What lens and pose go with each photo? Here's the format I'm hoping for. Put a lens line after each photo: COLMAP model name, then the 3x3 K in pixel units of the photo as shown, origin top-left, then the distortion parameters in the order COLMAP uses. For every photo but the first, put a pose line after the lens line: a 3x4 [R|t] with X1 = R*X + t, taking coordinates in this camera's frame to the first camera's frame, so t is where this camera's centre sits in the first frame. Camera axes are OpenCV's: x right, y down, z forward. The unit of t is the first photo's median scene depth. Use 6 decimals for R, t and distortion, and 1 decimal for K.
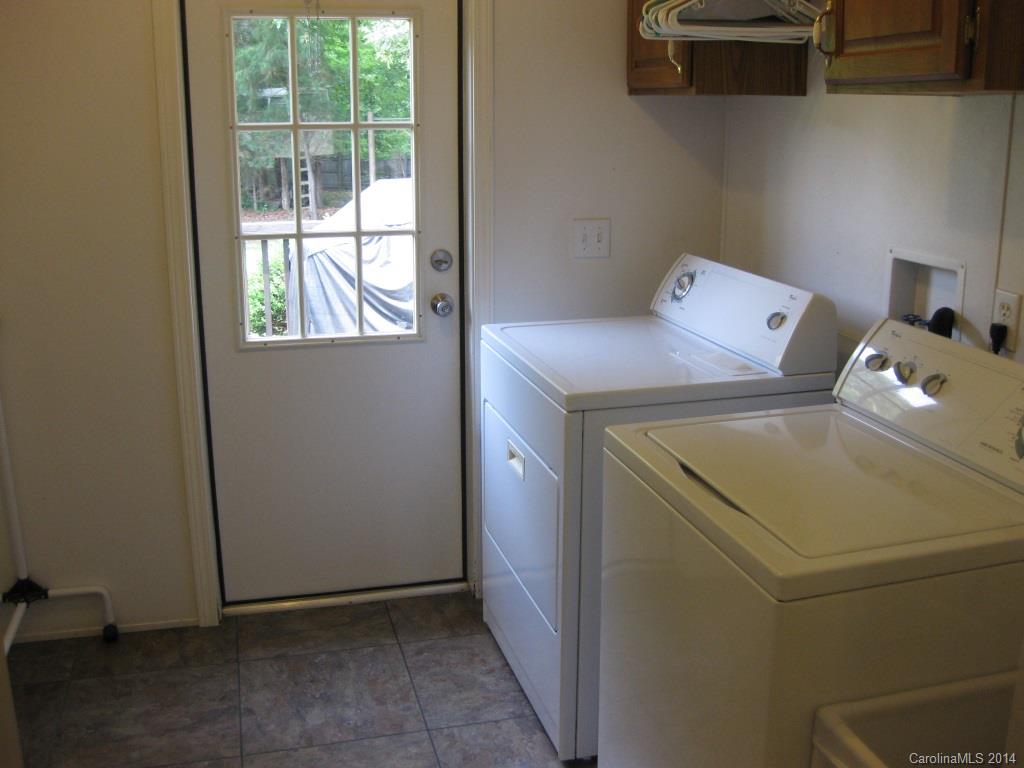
lens RADIAL K [[1048.3, 0, 512.0], [0, 1048.3, 384.0], [0, 0, 1]] dist [-0.183096, 0.148967]
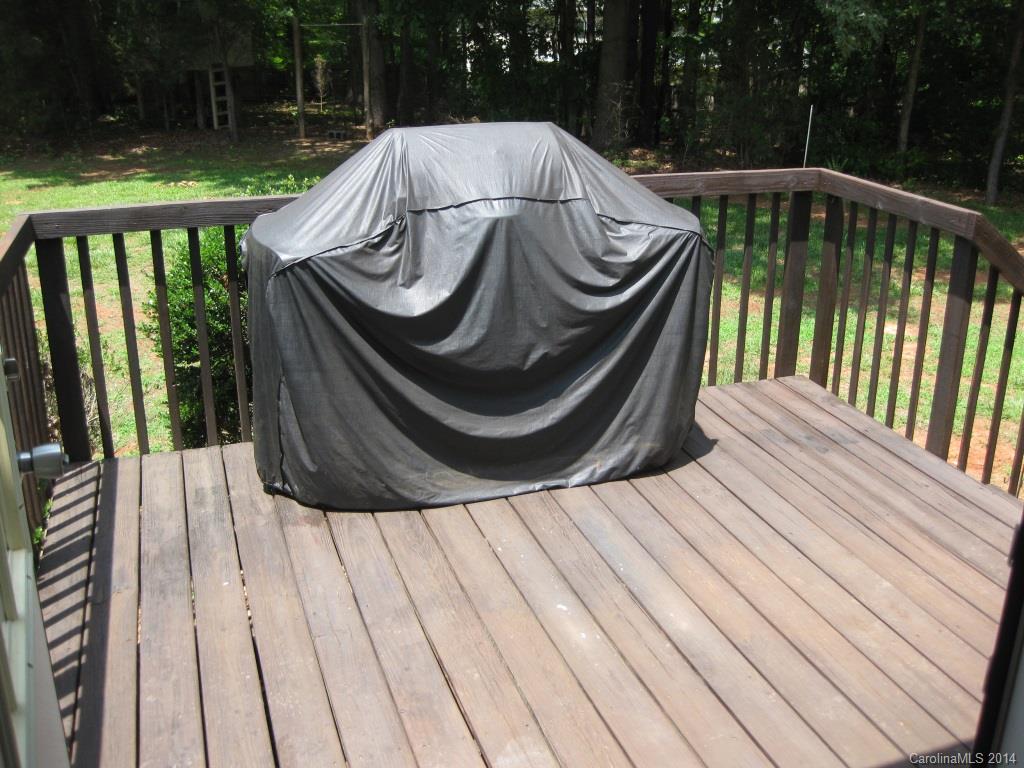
lens RADIAL K [[1048.3, 0, 512.0], [0, 1048.3, 384.0], [0, 0, 1]] dist [-0.183096, 0.148967]
pose [[0.996981, -0.023674, 0.073948, -0.025607], [0.017169, 0.996026, 0.087393, -0.024868], [-0.075723, -0.085860, 0.993425, 0.097740]]
